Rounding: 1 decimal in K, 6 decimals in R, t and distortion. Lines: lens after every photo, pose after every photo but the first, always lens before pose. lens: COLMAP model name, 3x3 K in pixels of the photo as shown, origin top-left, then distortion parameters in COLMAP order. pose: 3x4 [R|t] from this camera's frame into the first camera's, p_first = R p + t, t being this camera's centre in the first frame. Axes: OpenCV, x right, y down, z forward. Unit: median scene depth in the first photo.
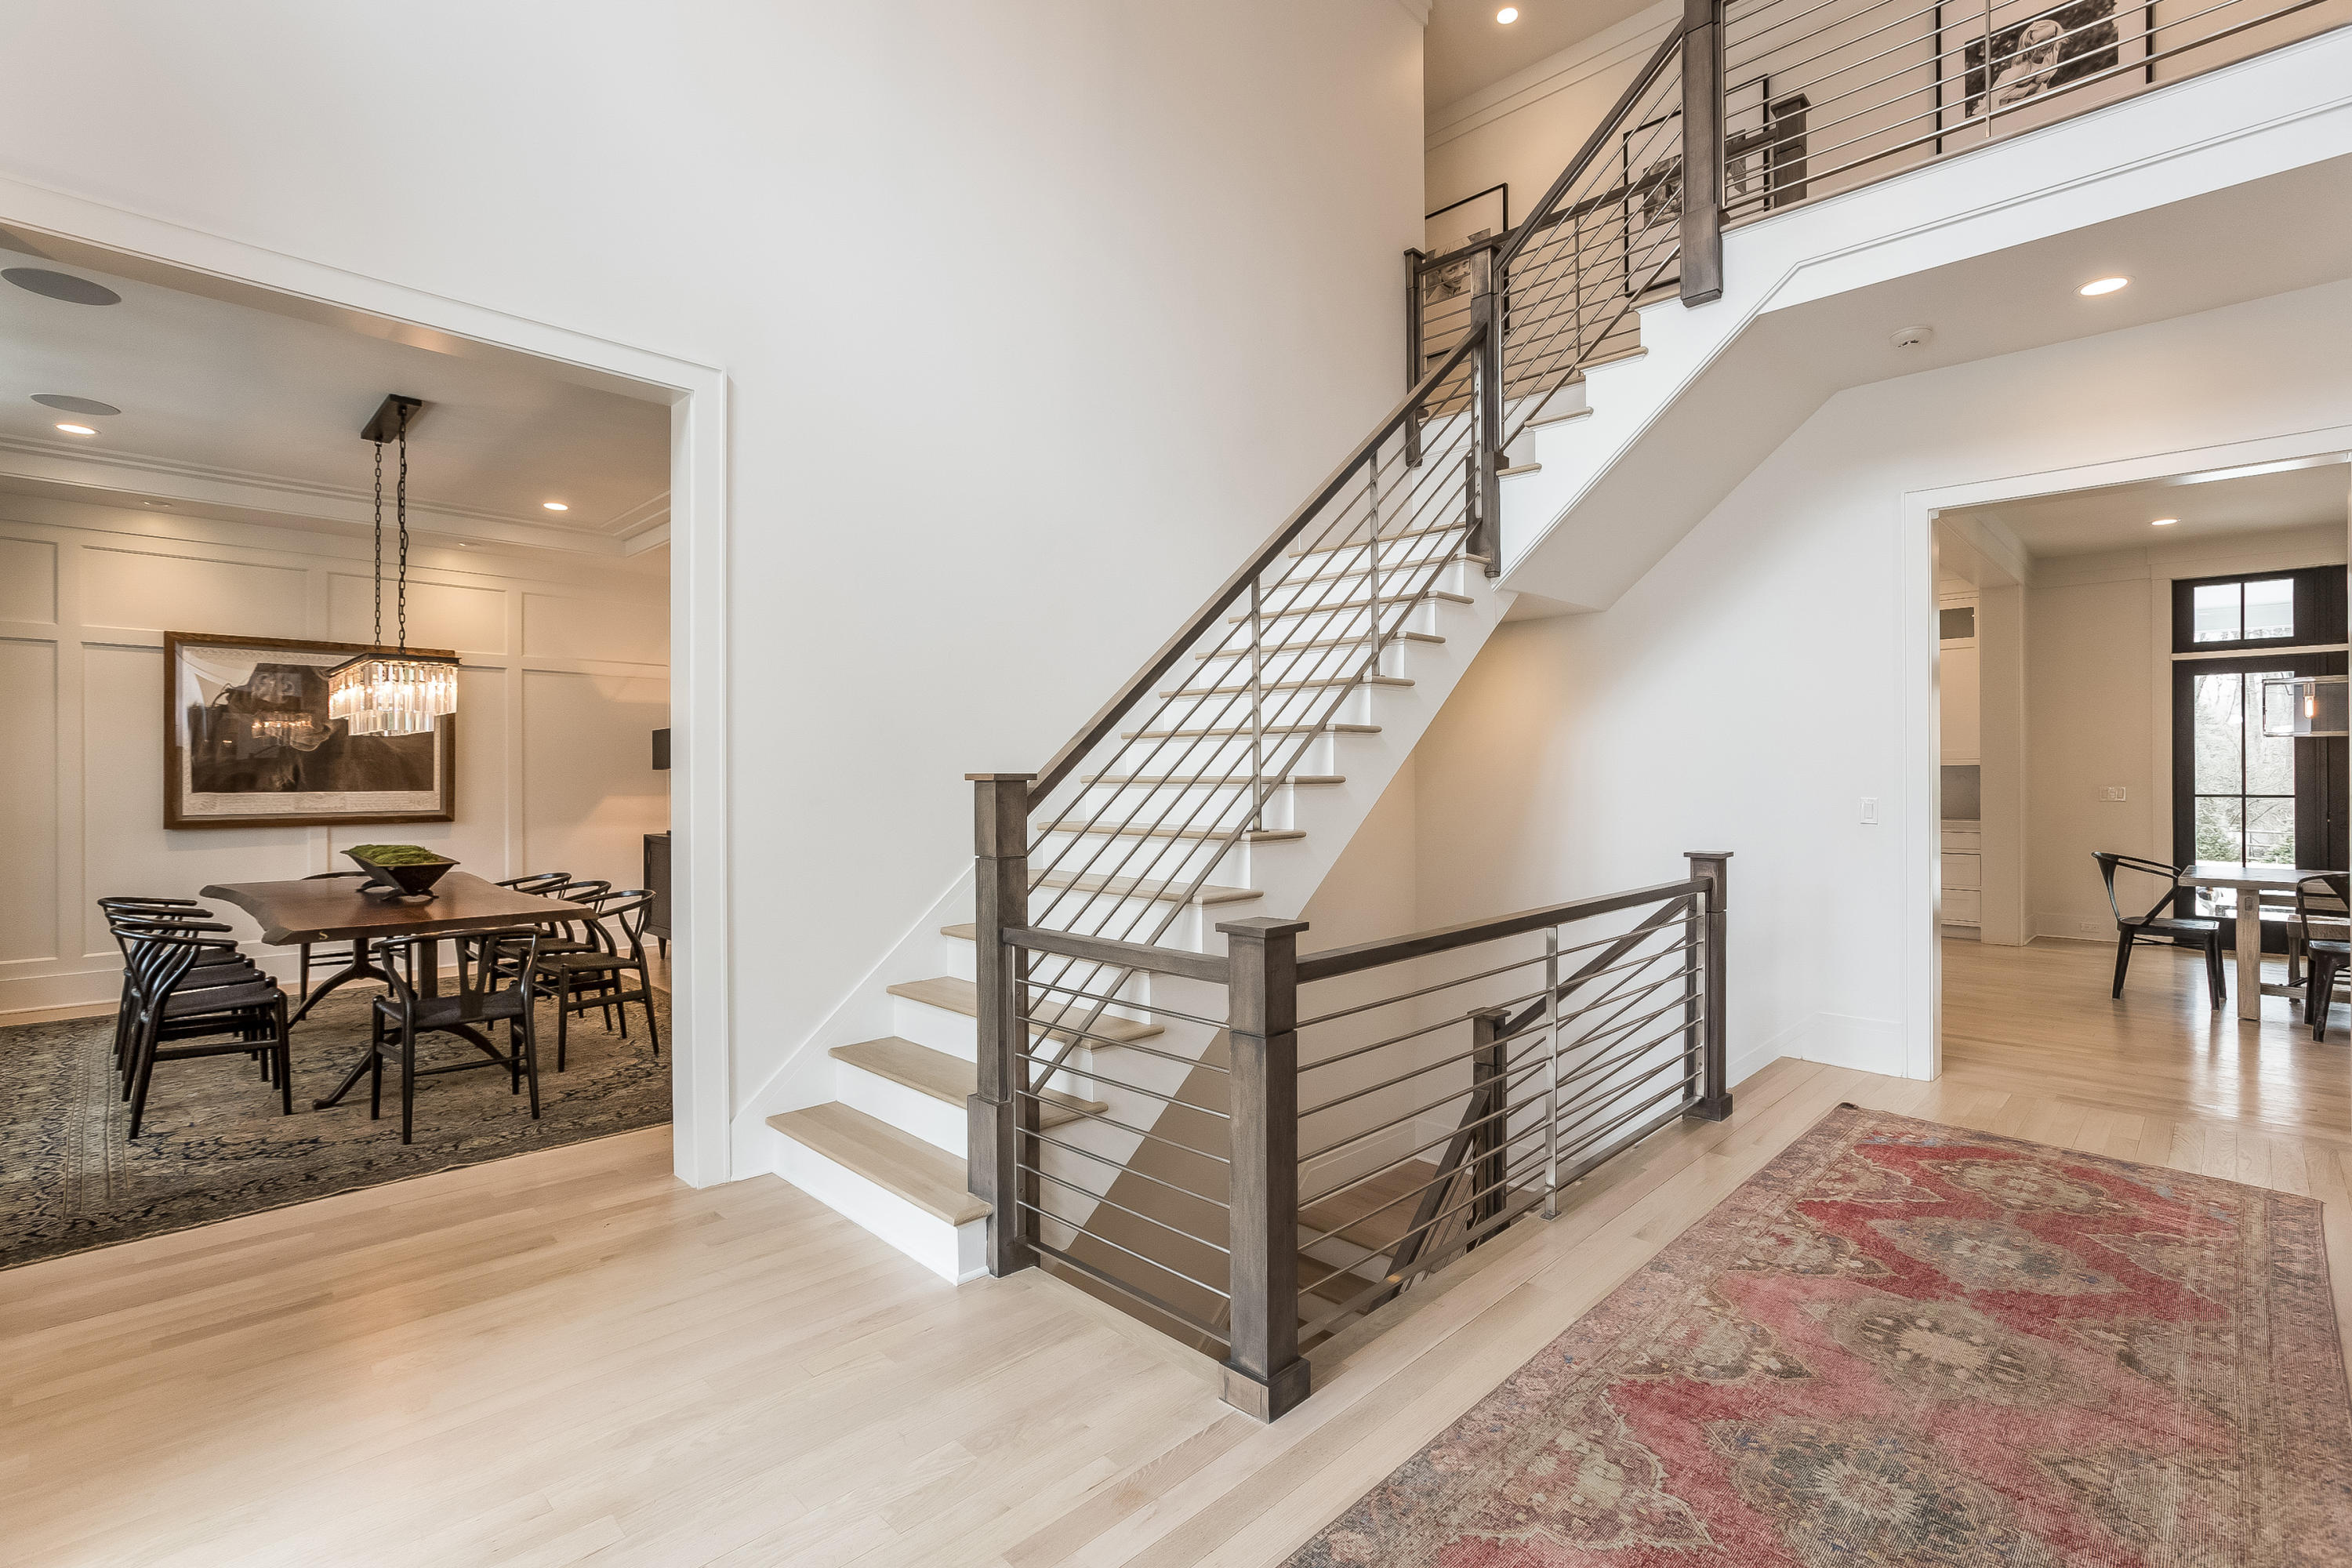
lens RADIAL K [[1057.8, 0, 1199.4], [0, 1057.8, 777.3], [0, 0, 1]] dist [-0.030313, 0.010859]
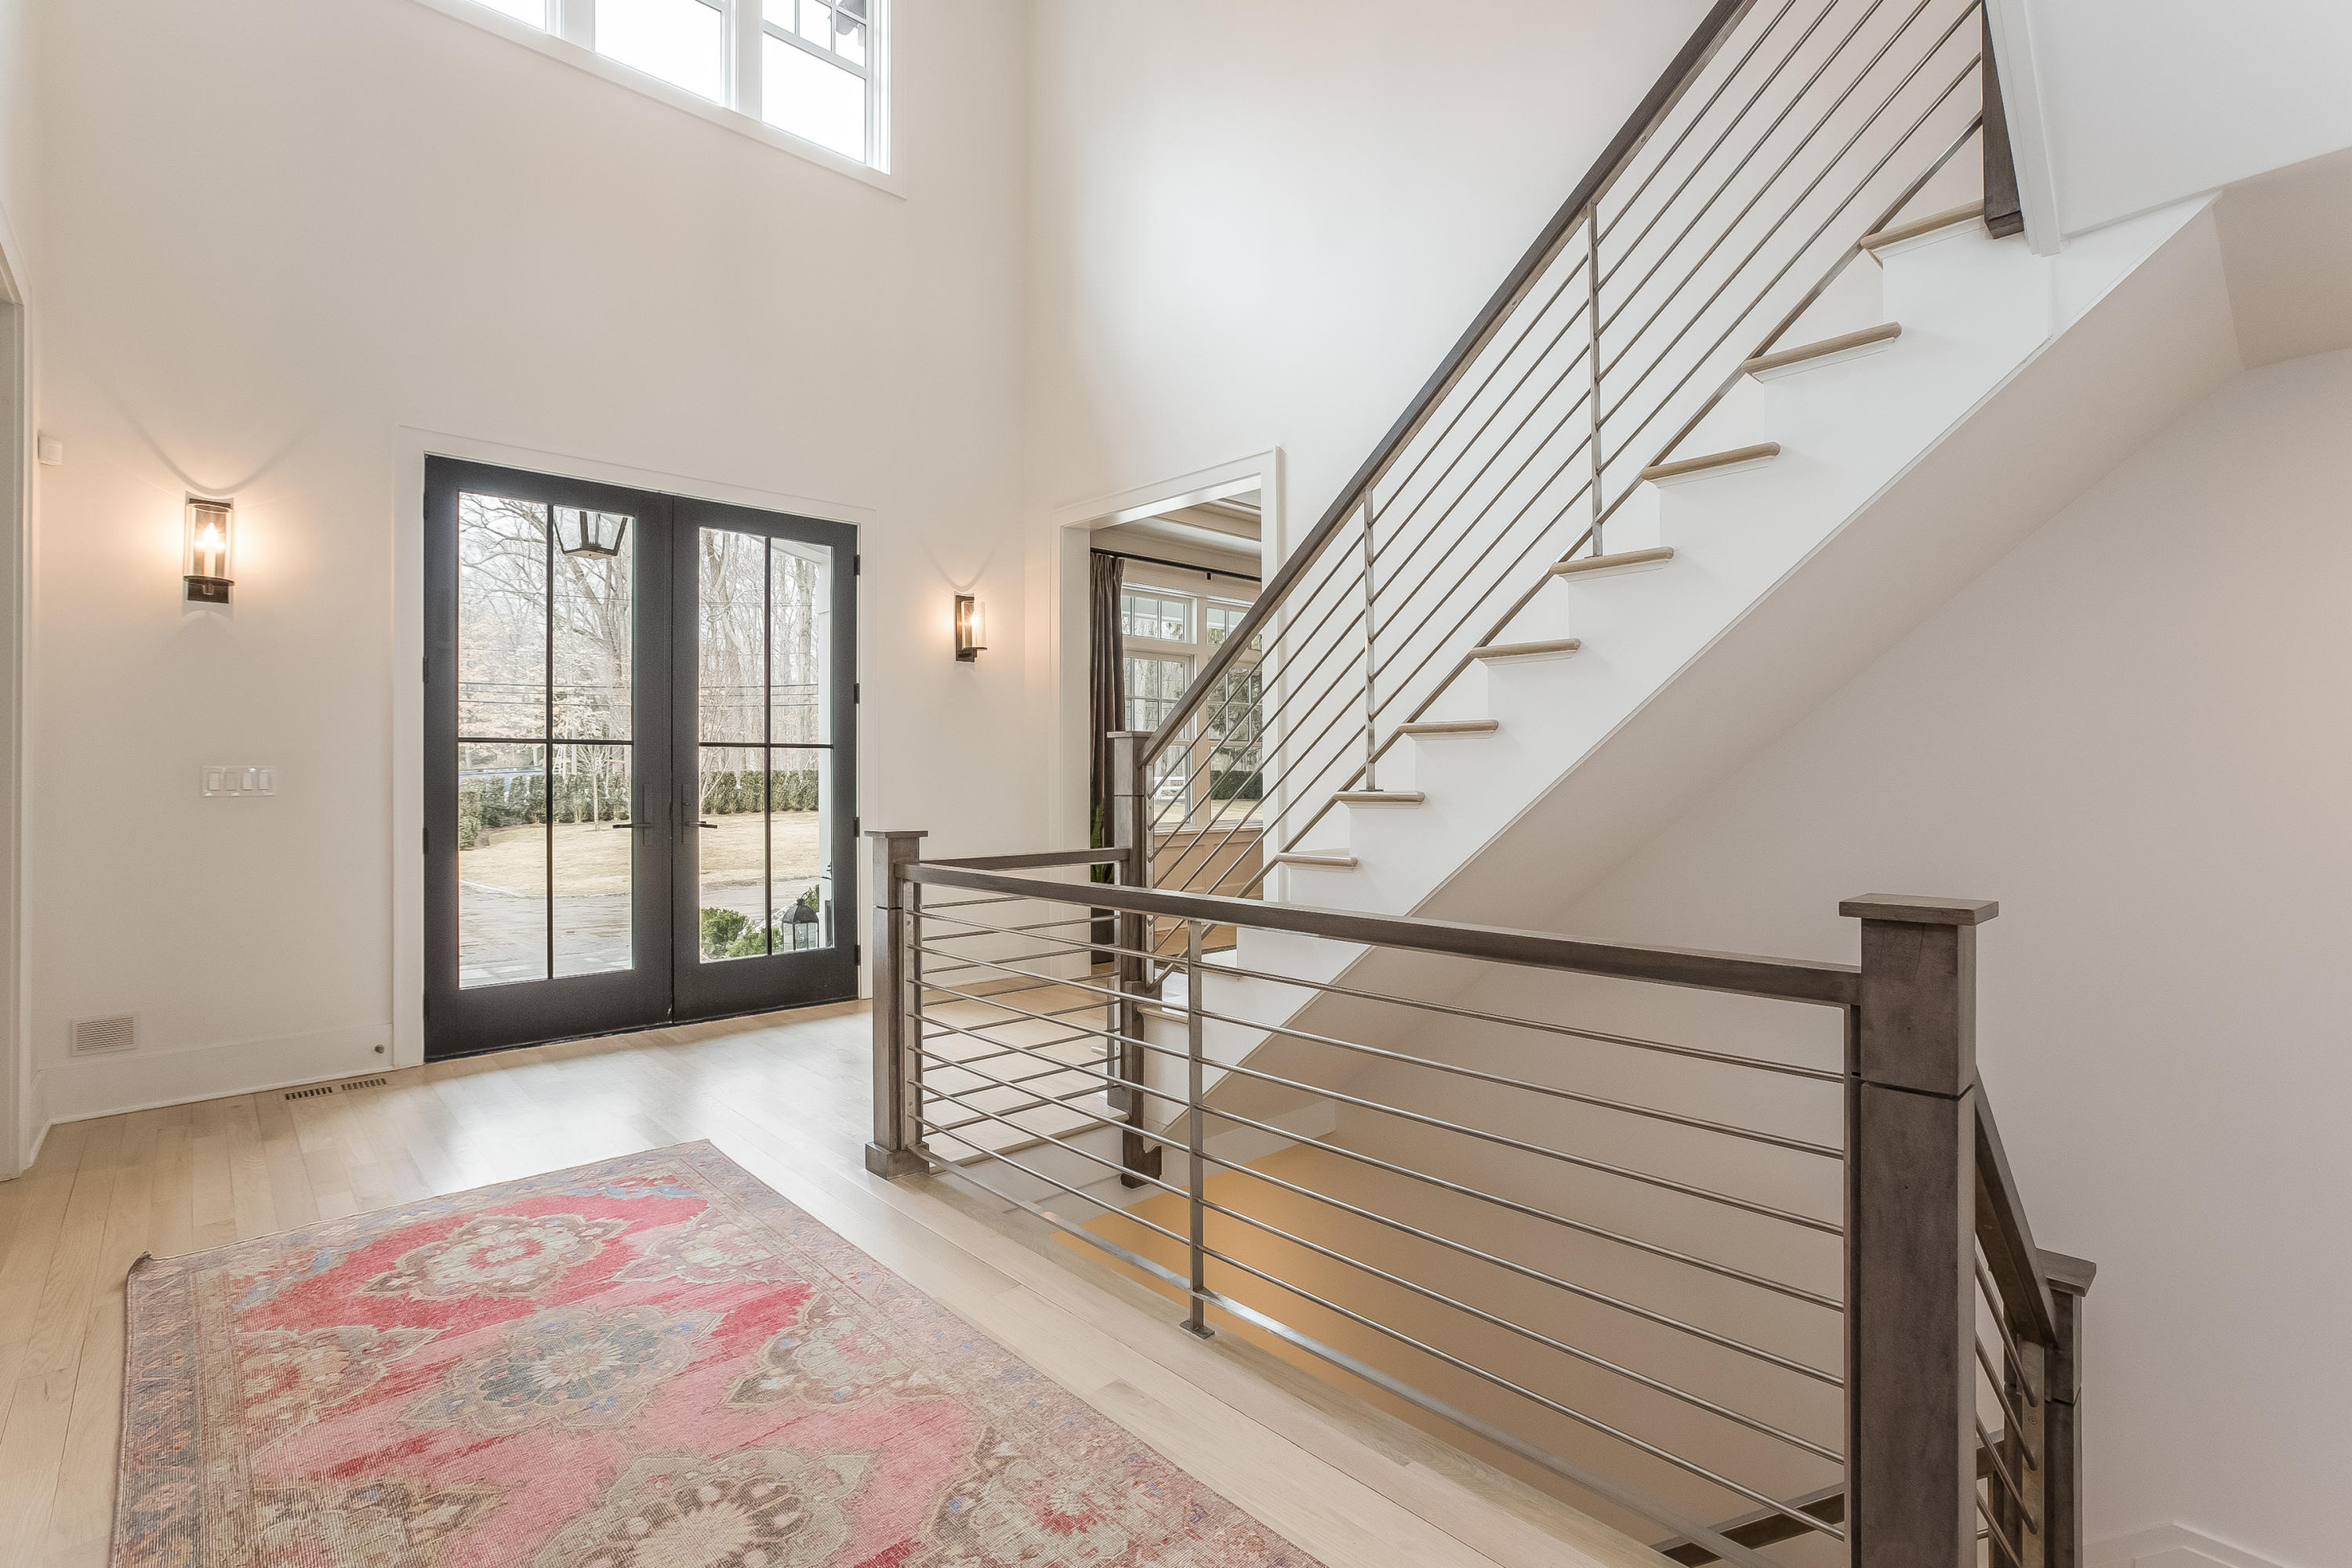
lens RADIAL K [[1082.2, 0, 1176.0], [0, 1082.2, 784.0], [0, 0, 1]] dist [0.001491, 0.000343]
pose [[-0.045483, 0.006965, -0.998941, 1.199153], [0.002534, 0.999973, 0.006856, 0.051784], [0.998962, -0.002220, -0.045499, 1.156690]]
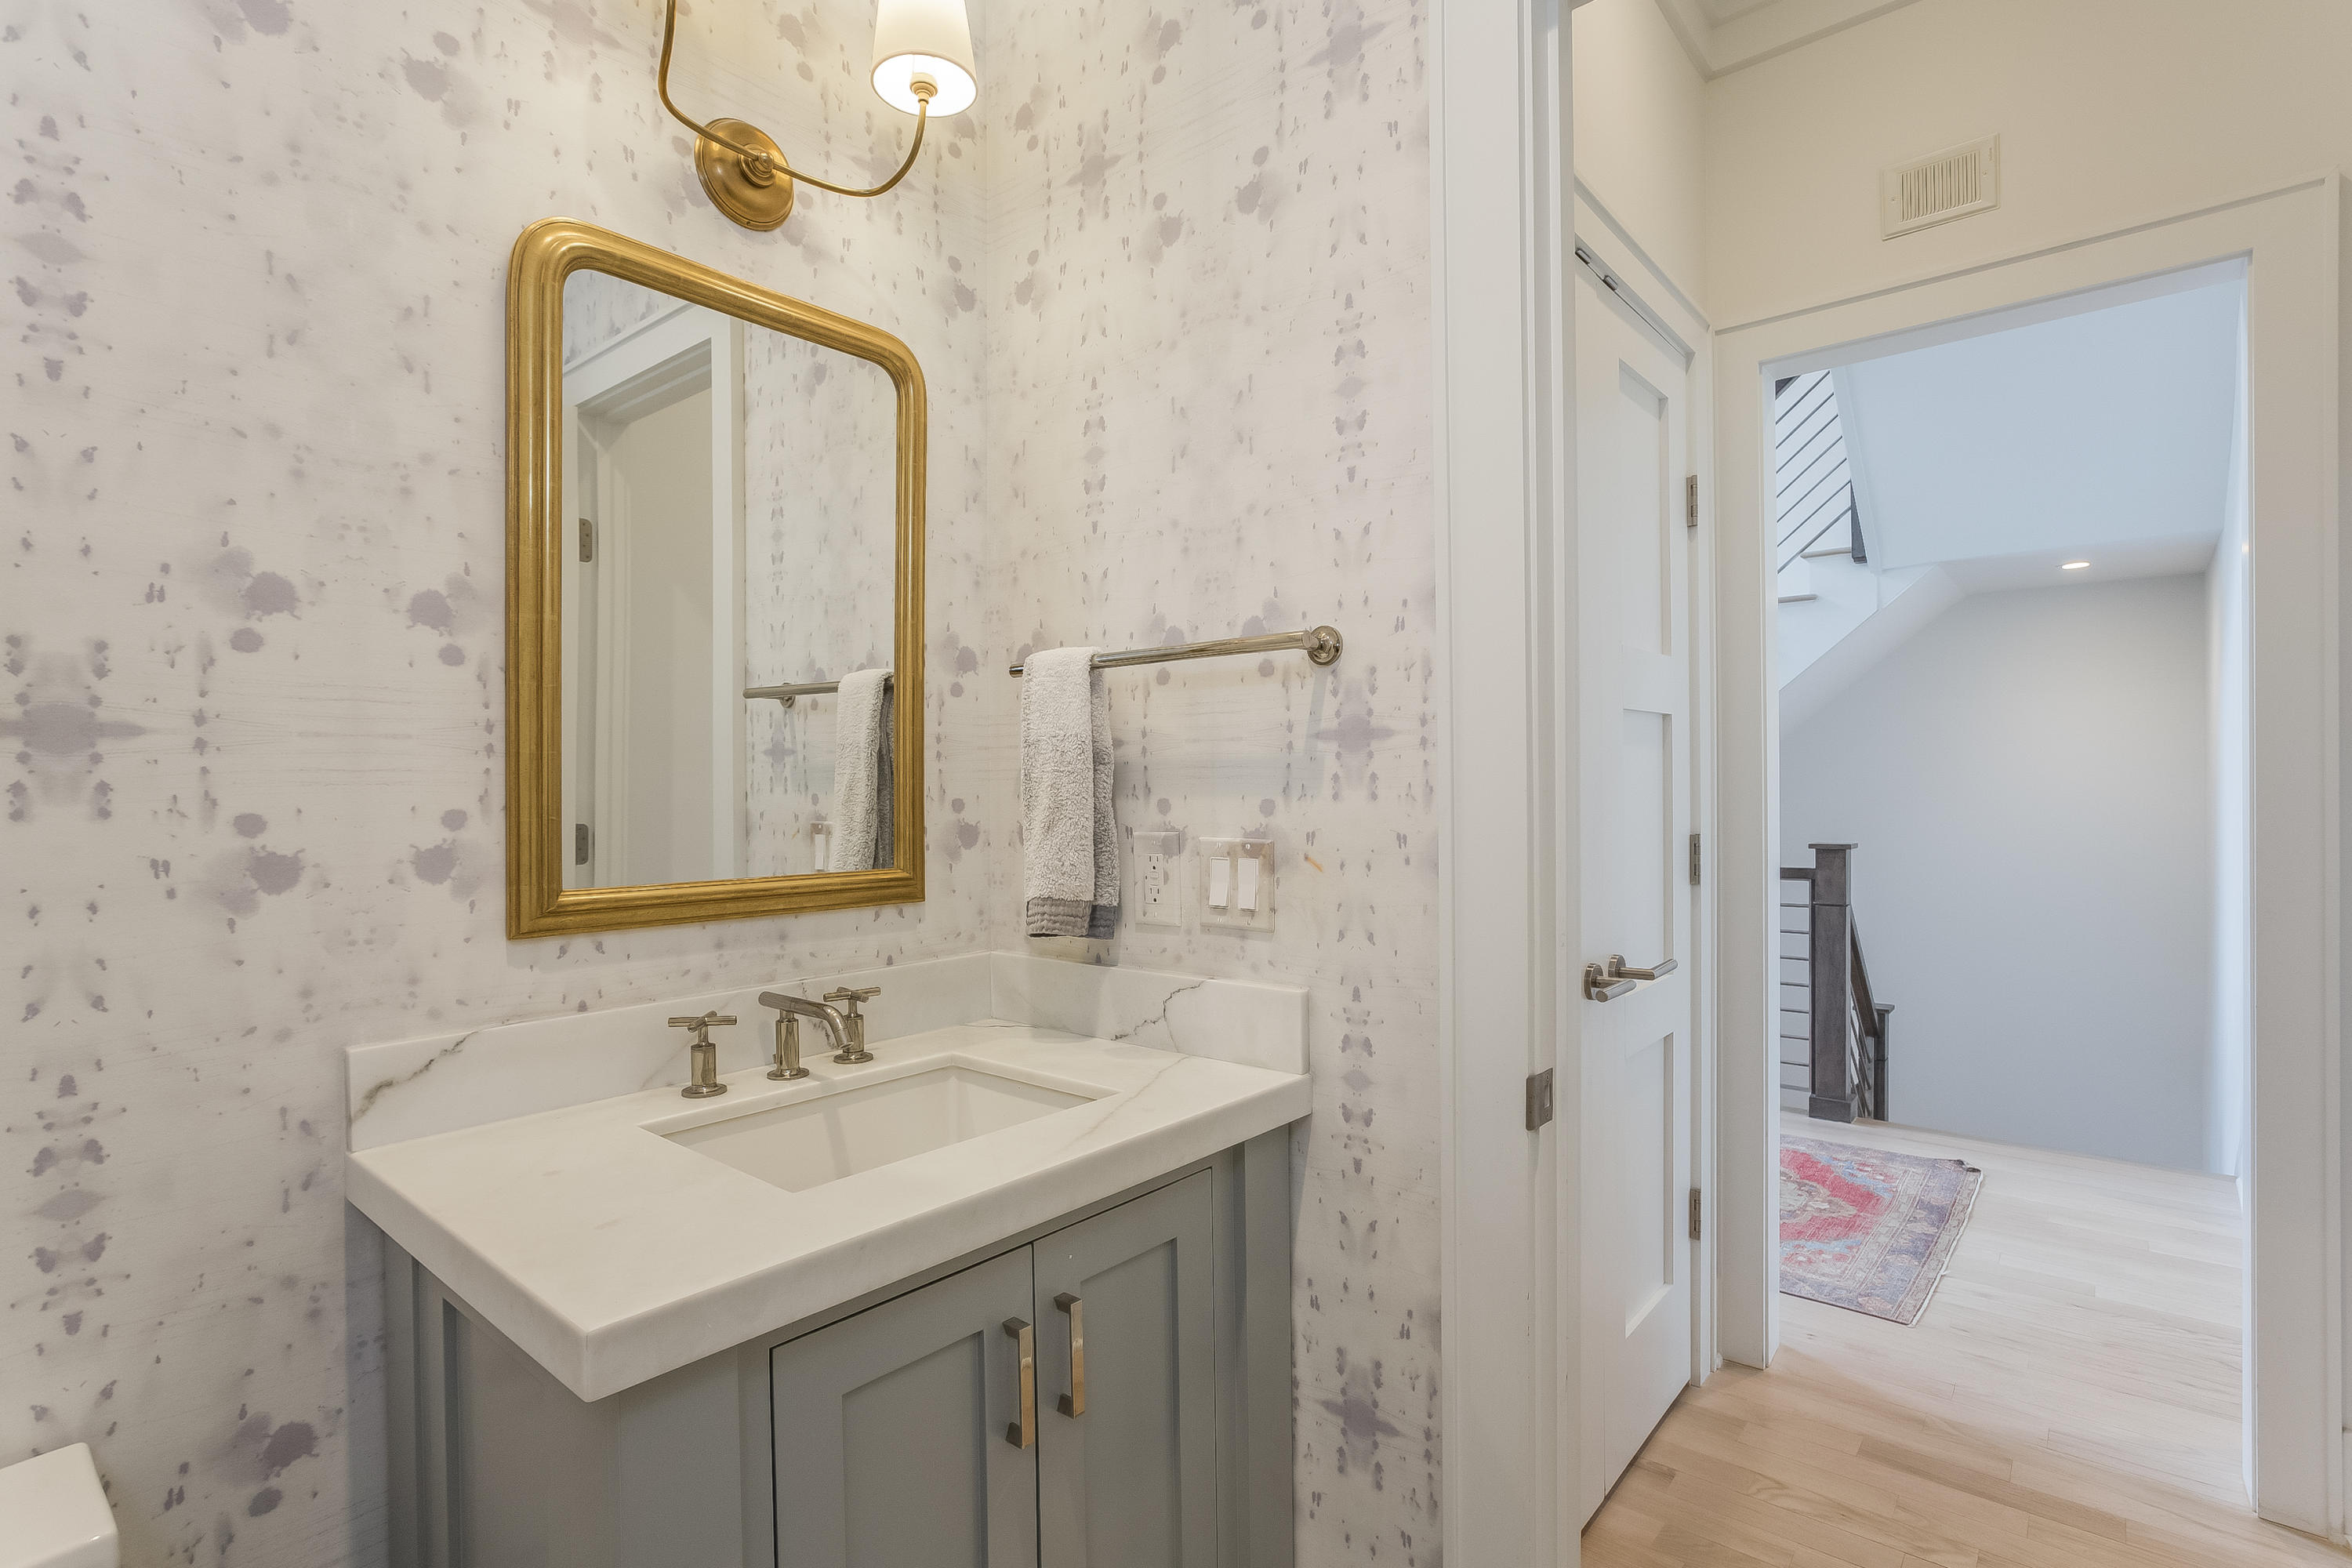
lens RADIAL K [[1131.8, 0, 1176.0], [0, 1131.8, 784.0], [0, 0, 1]] dist [-0.023360, -0.000197]
pose [[0.057264, 0.000522, -0.998359, 2.144999], [-0.001763, 0.999998, 0.000422, 0.028995], [0.998358, 0.001736, 0.057265, 0.505206]]
